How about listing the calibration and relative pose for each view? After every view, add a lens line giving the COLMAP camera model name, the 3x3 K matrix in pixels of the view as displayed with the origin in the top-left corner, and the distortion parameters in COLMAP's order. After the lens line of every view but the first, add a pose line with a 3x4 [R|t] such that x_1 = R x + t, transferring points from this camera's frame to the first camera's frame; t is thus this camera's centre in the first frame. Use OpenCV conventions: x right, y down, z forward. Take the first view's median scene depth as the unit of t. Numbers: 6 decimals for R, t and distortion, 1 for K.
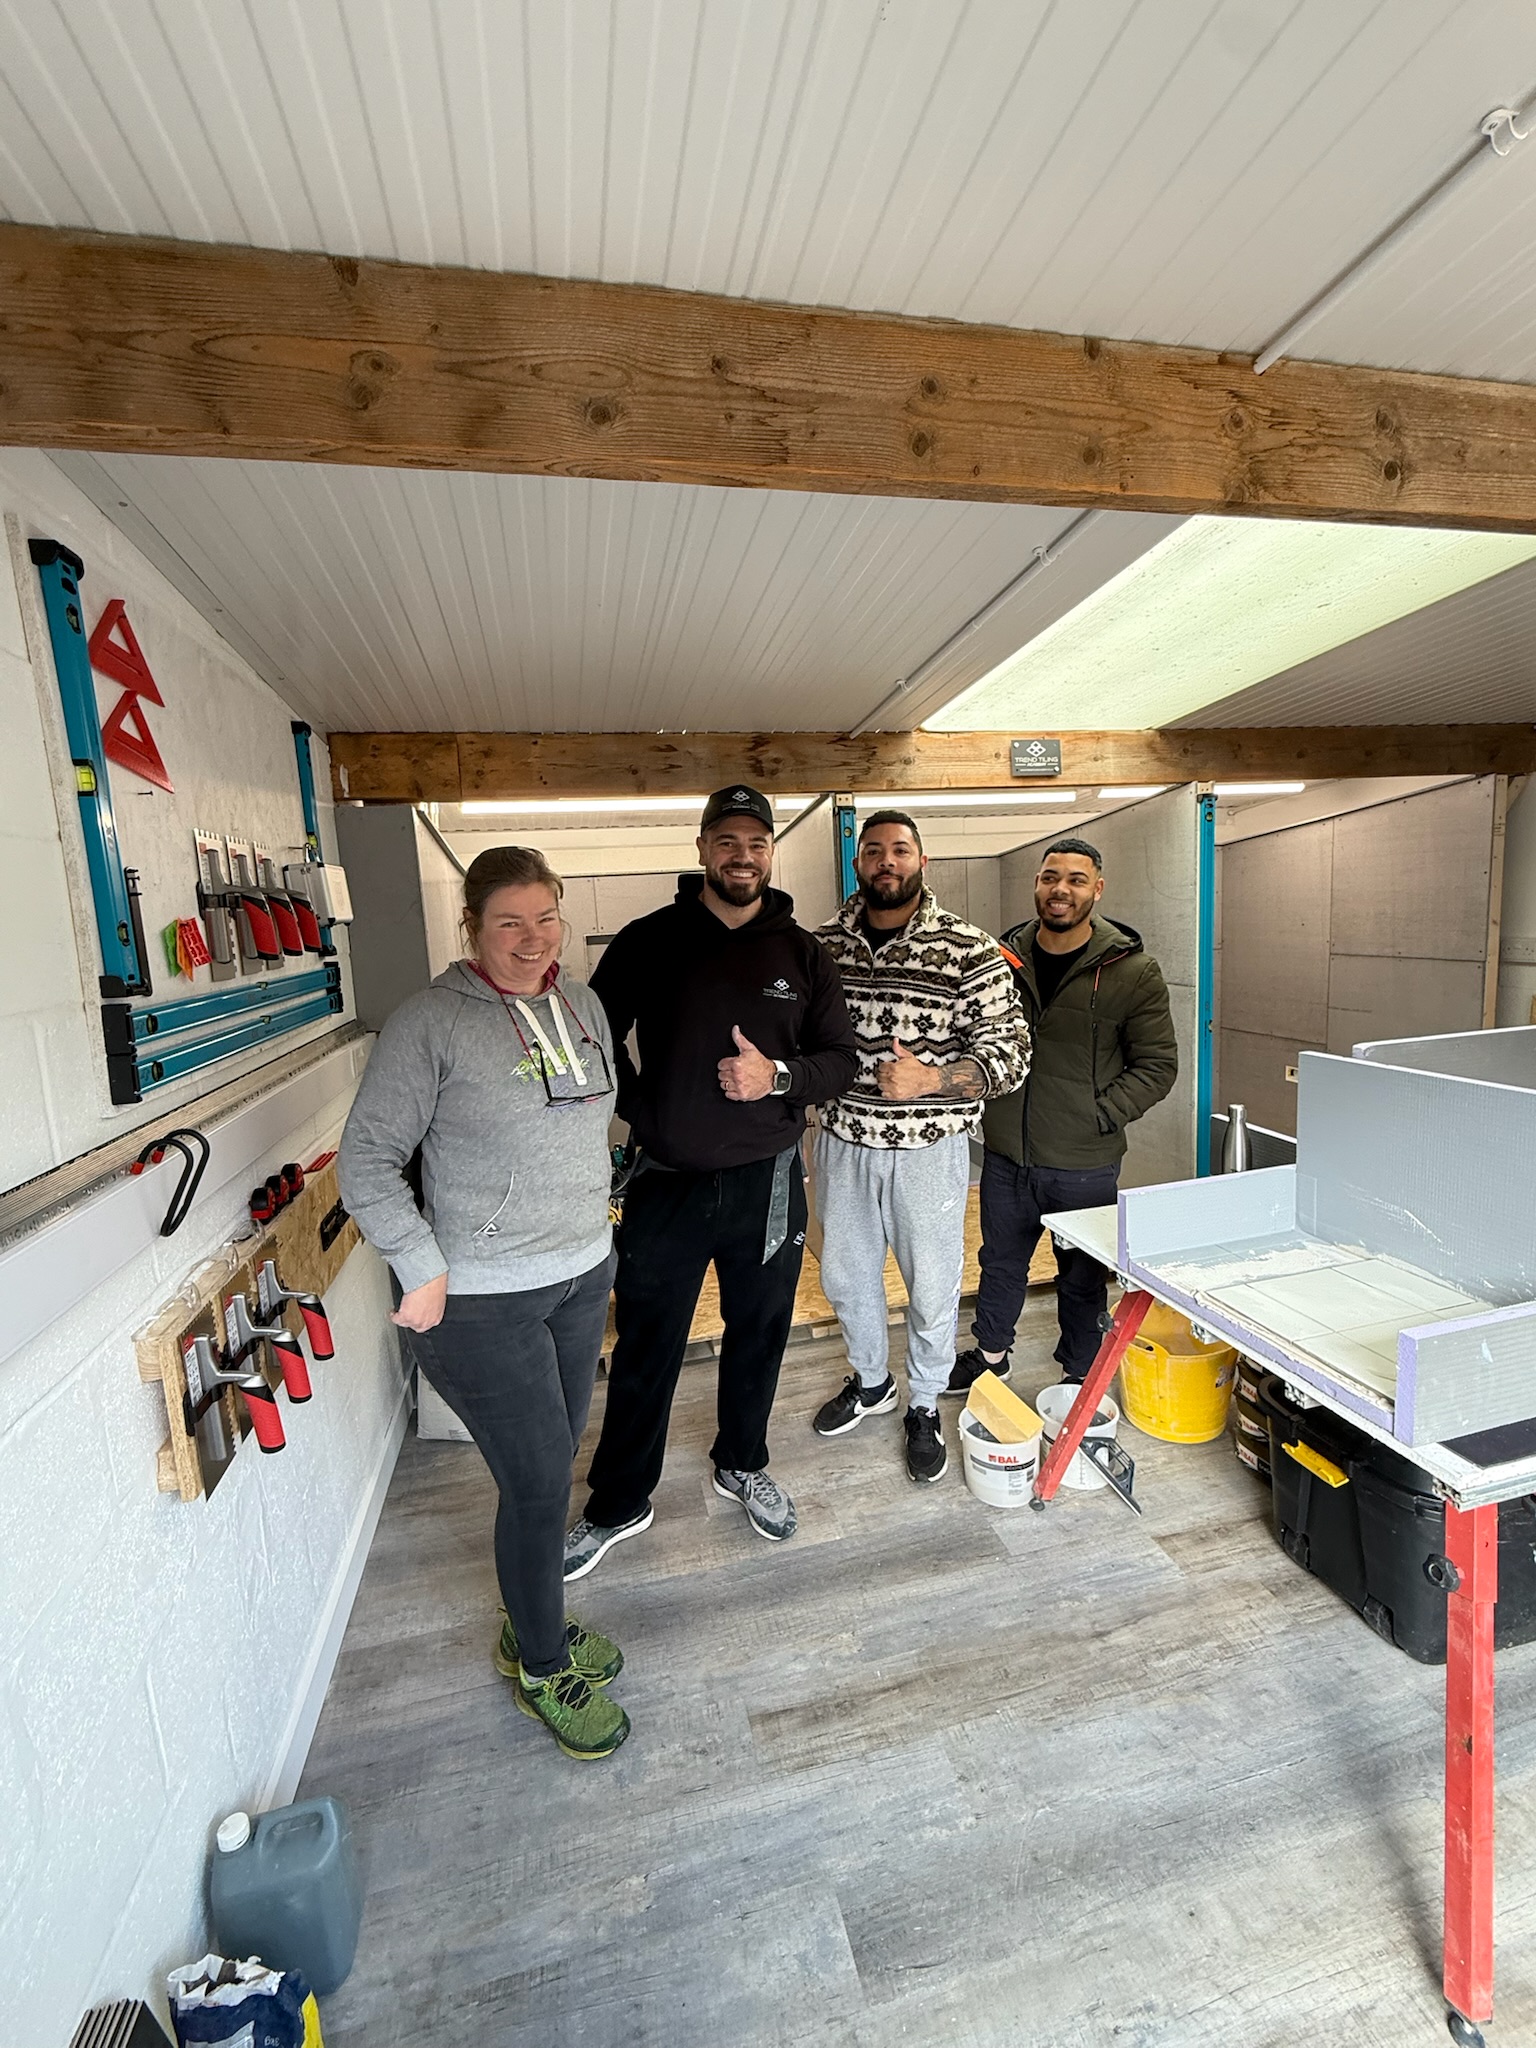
lens RADIAL K [[856.9, 0, 767.6], [0, 856.9, 1019.7], [0, 0, 1]] dist [-0.003399, -0.000150]
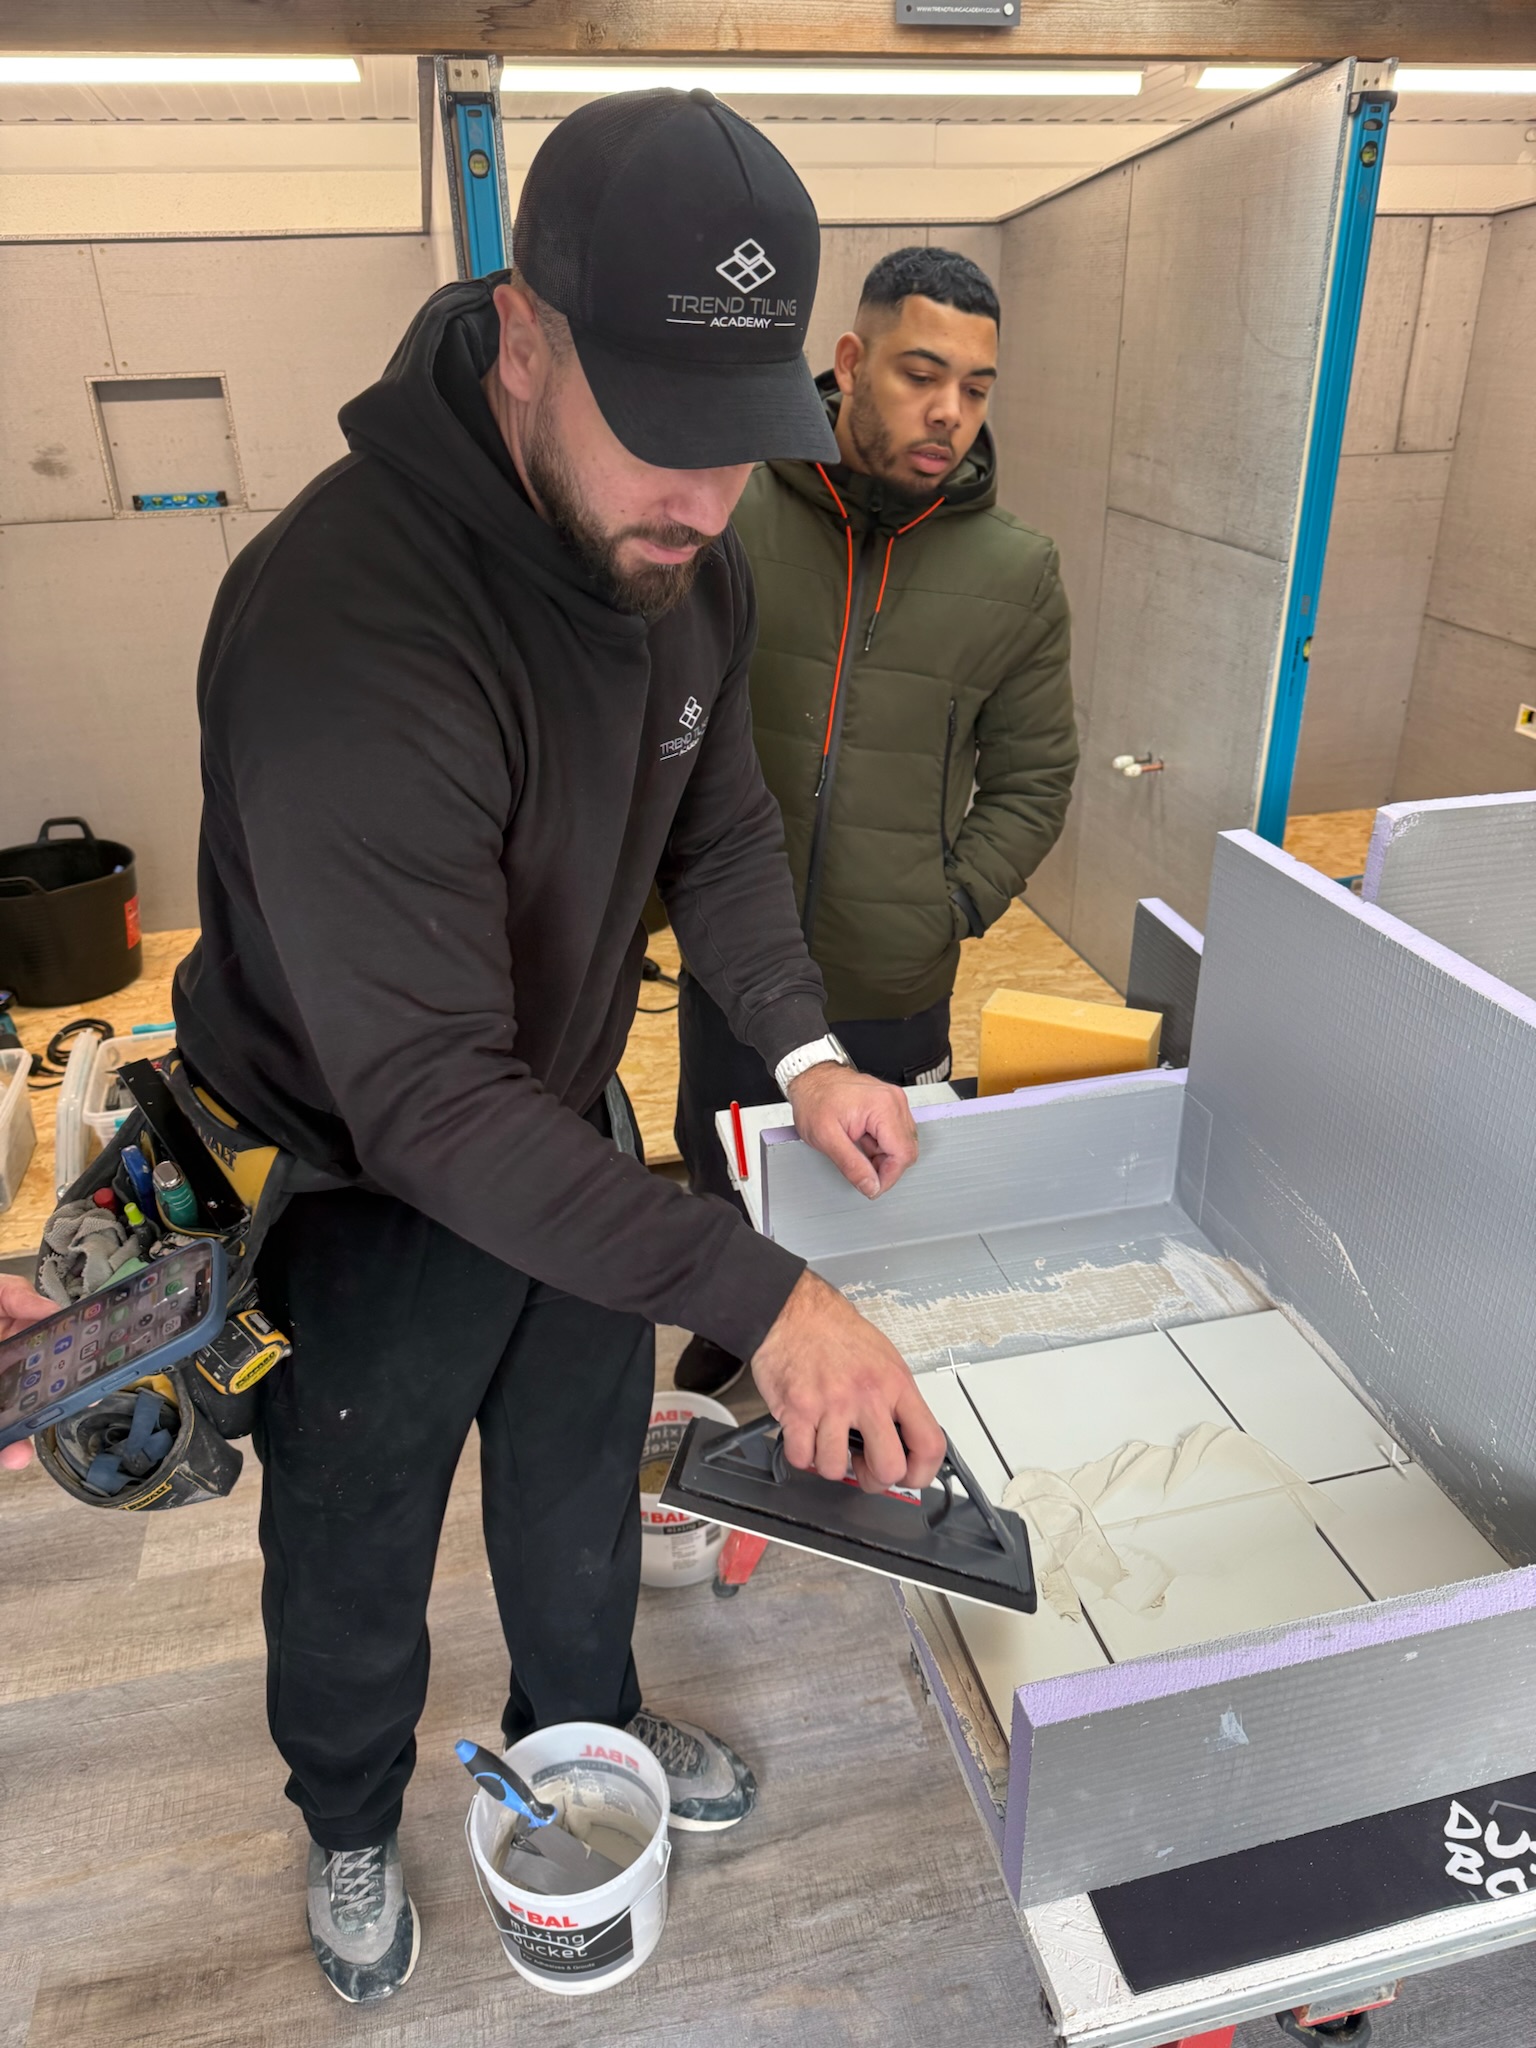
lens RADIAL K [[1449.4, 0, 767.7], [0, 1449.4, 1026.8], [0, 0, 1]] dist [0.004971, -0.017134]
pose [[0.999395, 0.032789, 0.011617, 0.298441], [-0.034786, 0.941864, 0.334189, -0.076500], [0.000016, -0.334391, 0.942434, 0.228401]]
